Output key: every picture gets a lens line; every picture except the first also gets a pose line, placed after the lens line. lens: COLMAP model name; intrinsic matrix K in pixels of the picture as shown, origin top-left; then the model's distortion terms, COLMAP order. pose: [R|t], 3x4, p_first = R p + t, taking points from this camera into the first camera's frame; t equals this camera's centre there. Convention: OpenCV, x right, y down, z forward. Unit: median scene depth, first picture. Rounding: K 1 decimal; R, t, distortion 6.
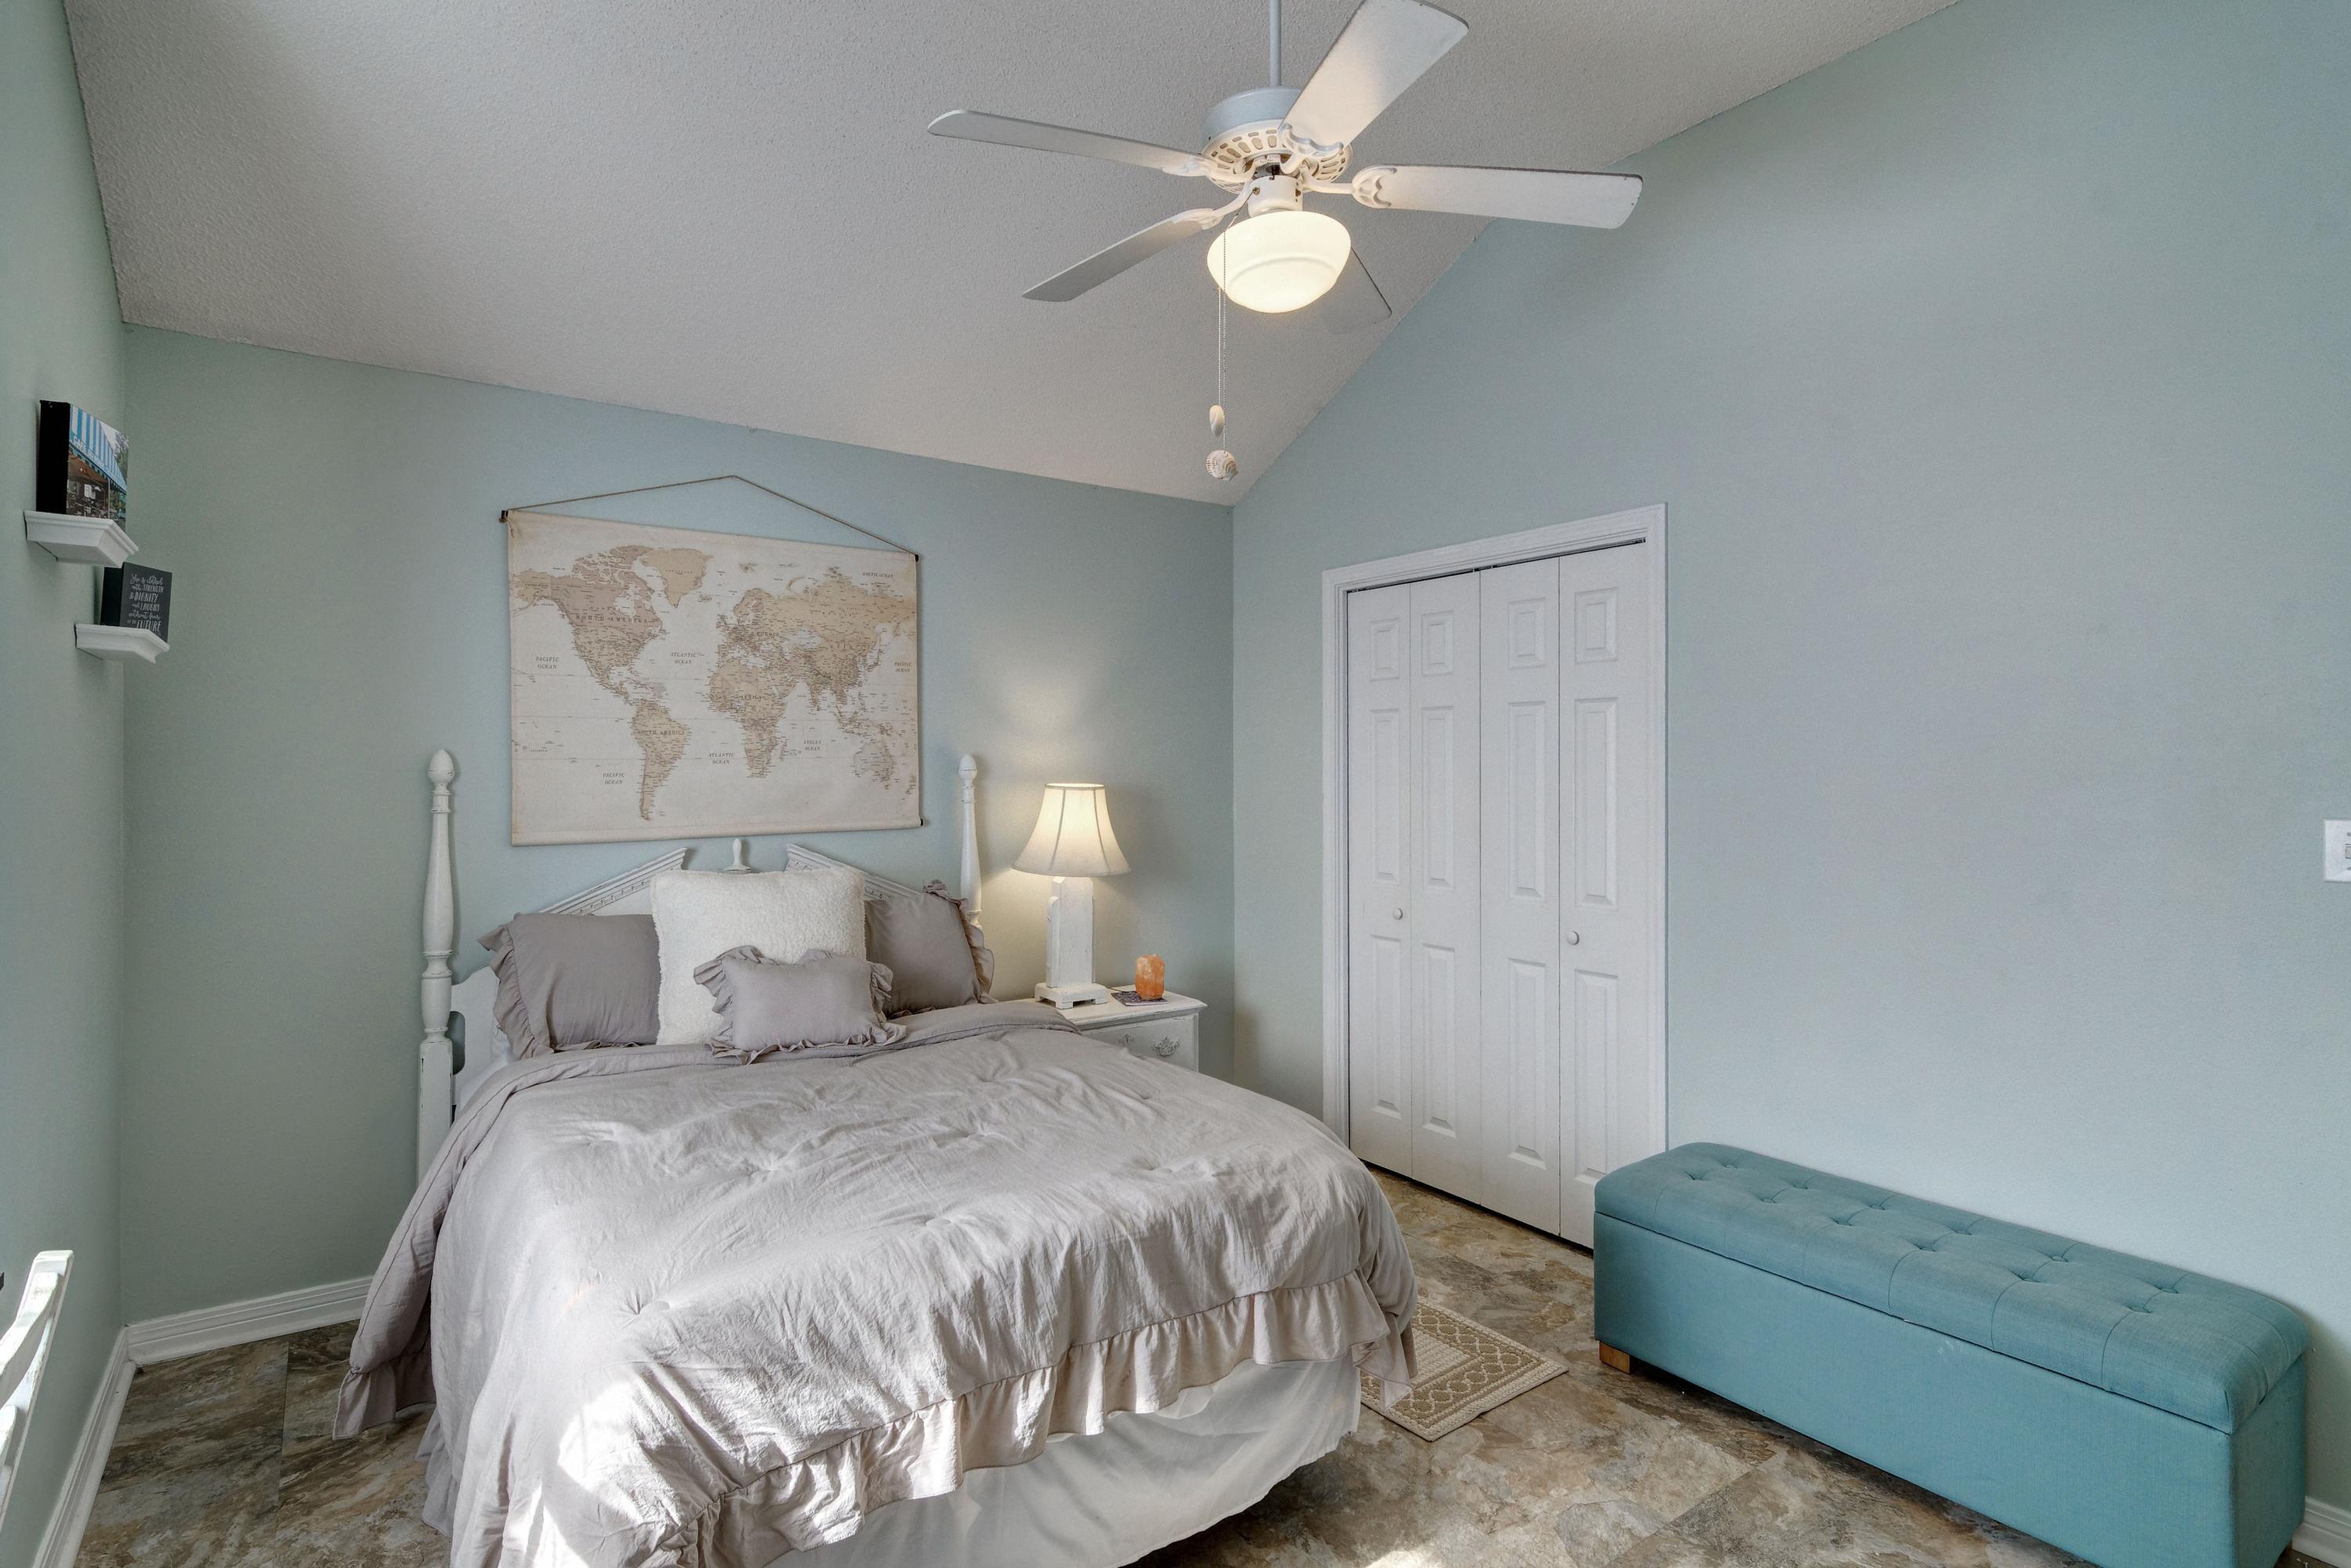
lens RADIAL K [[1174.5, 0, 1173.0], [0, 1174.5, 770.4], [0, 0, 1]] dist [0.003346, 0.000103]
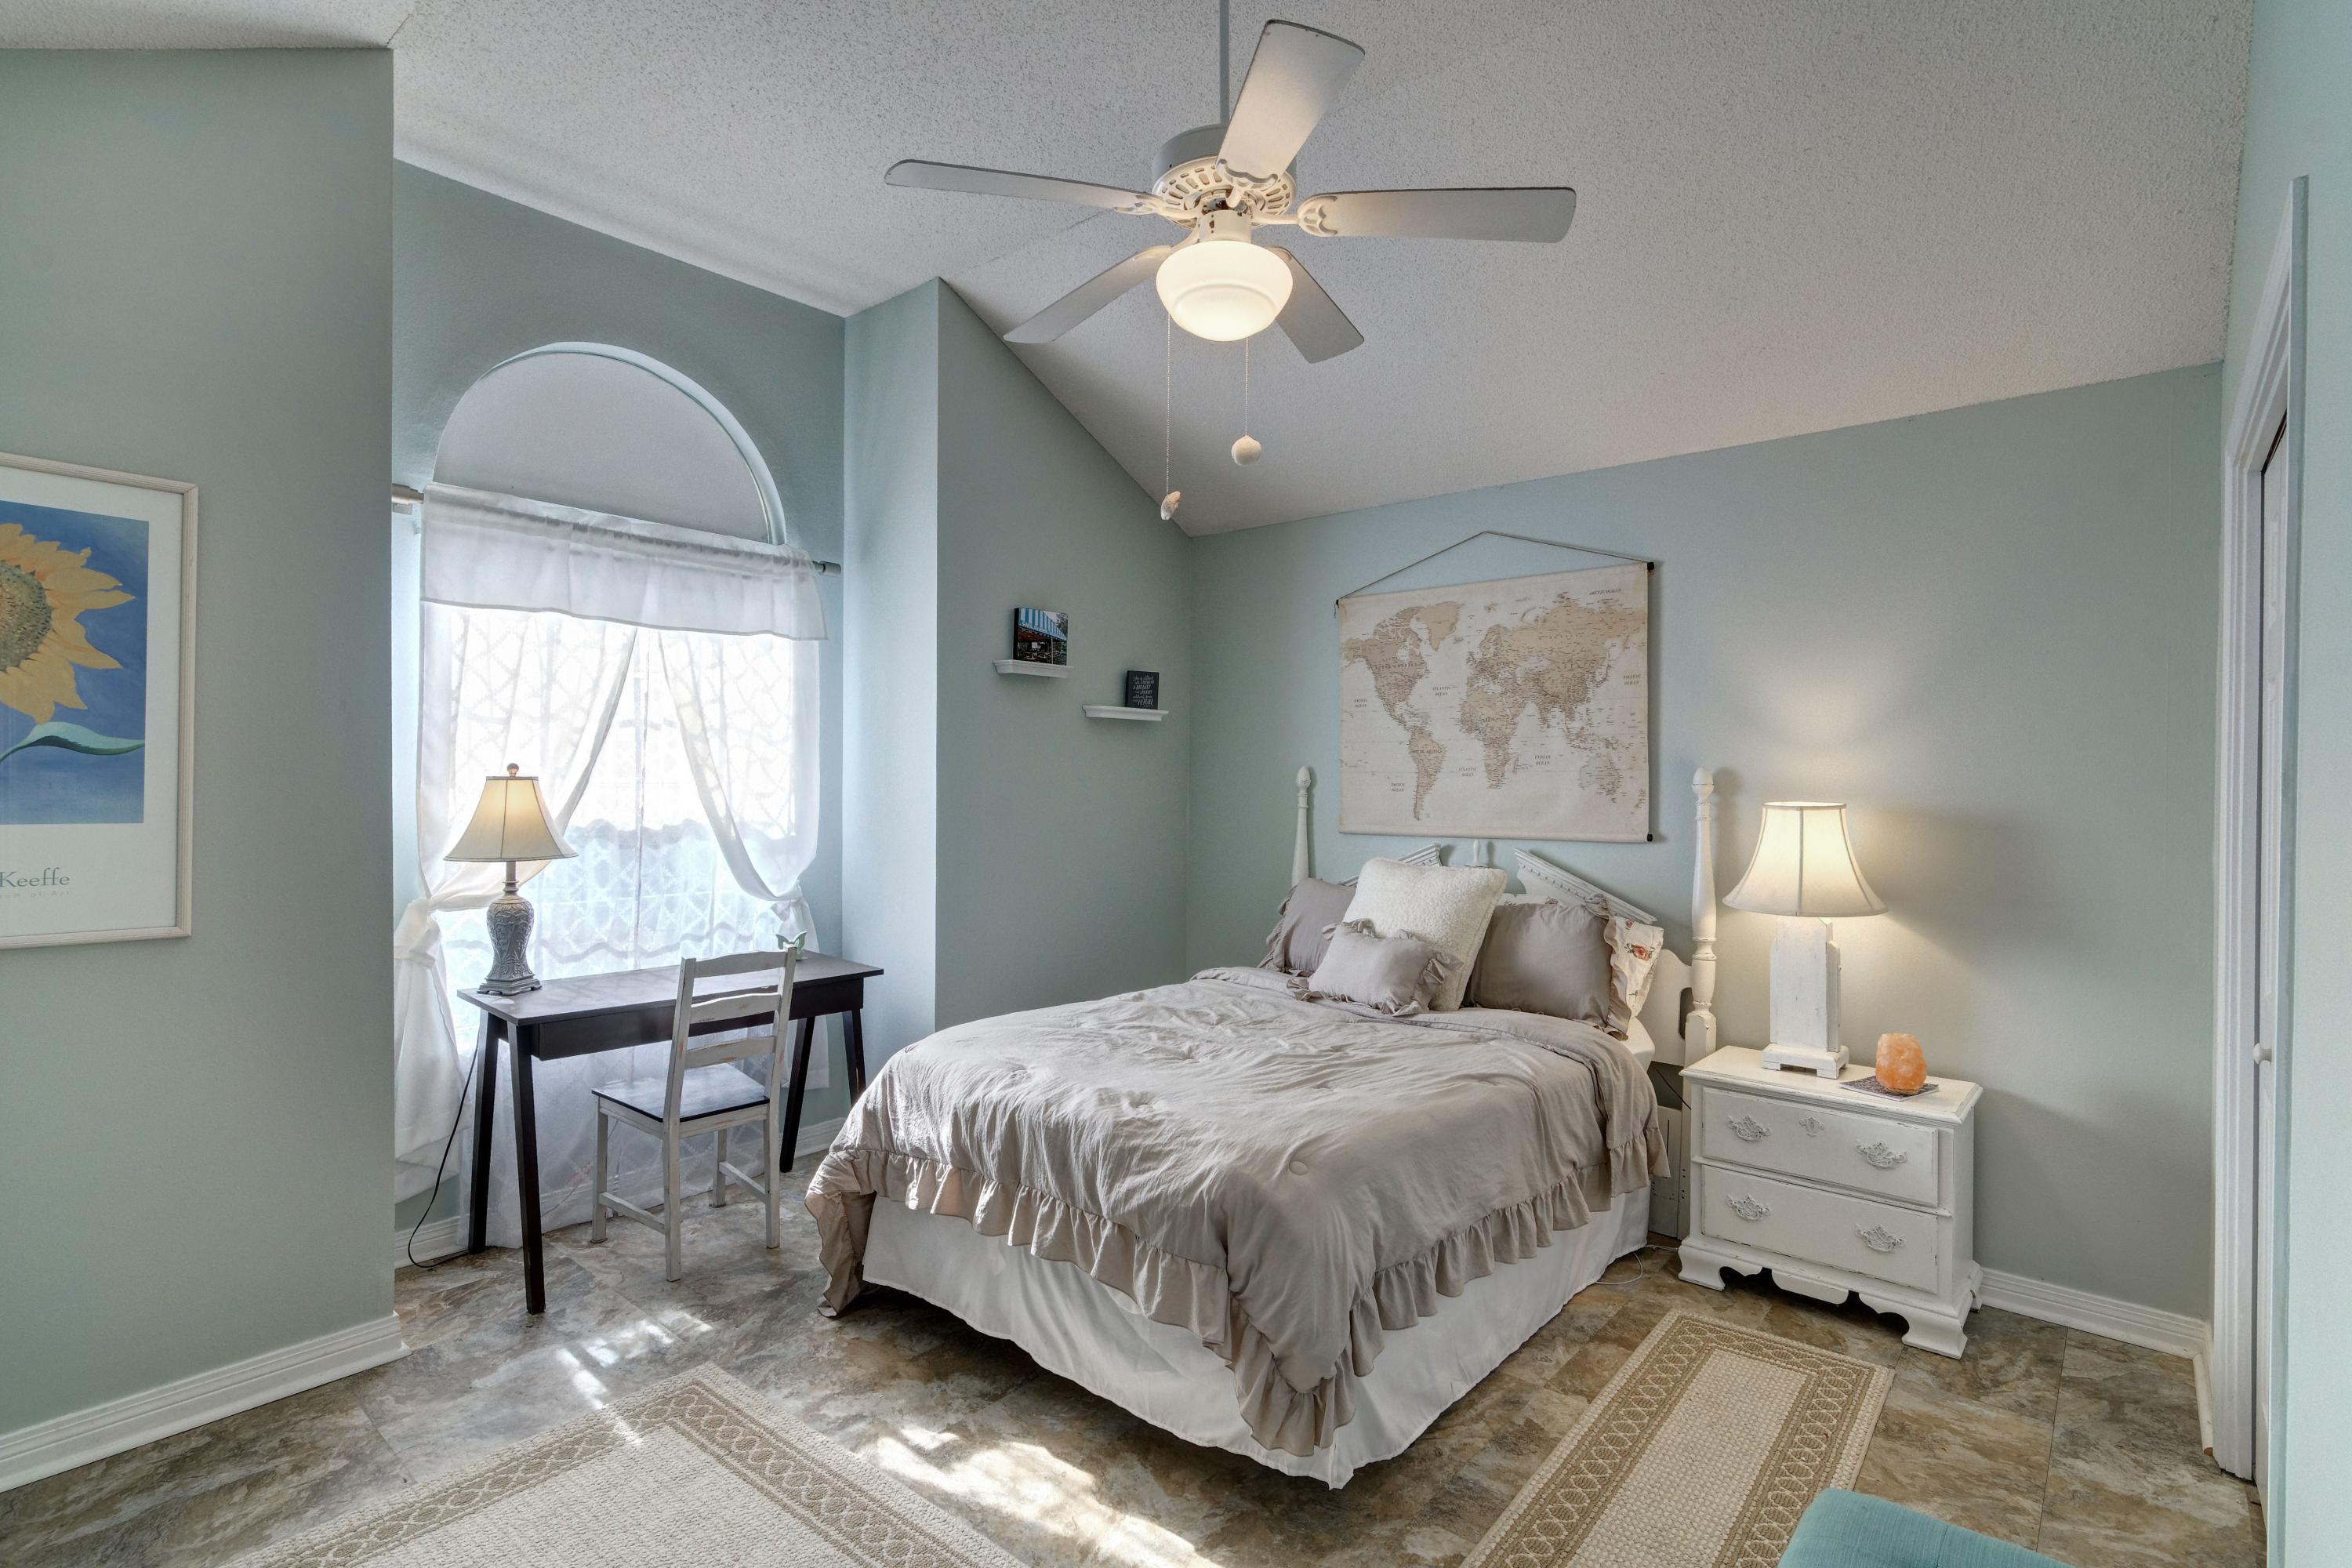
lens RADIAL K [[1112.6, 0, 1177.8], [0, 1112.6, 796.5], [0, 0, 1]] dist [0.004679, 0.000098]
pose [[0.246338, 0.017980, -0.969017, 0.640631], [-0.013812, 0.999791, 0.015039, 0.001797], [0.969086, 0.009680, 0.246535, 0.434259]]
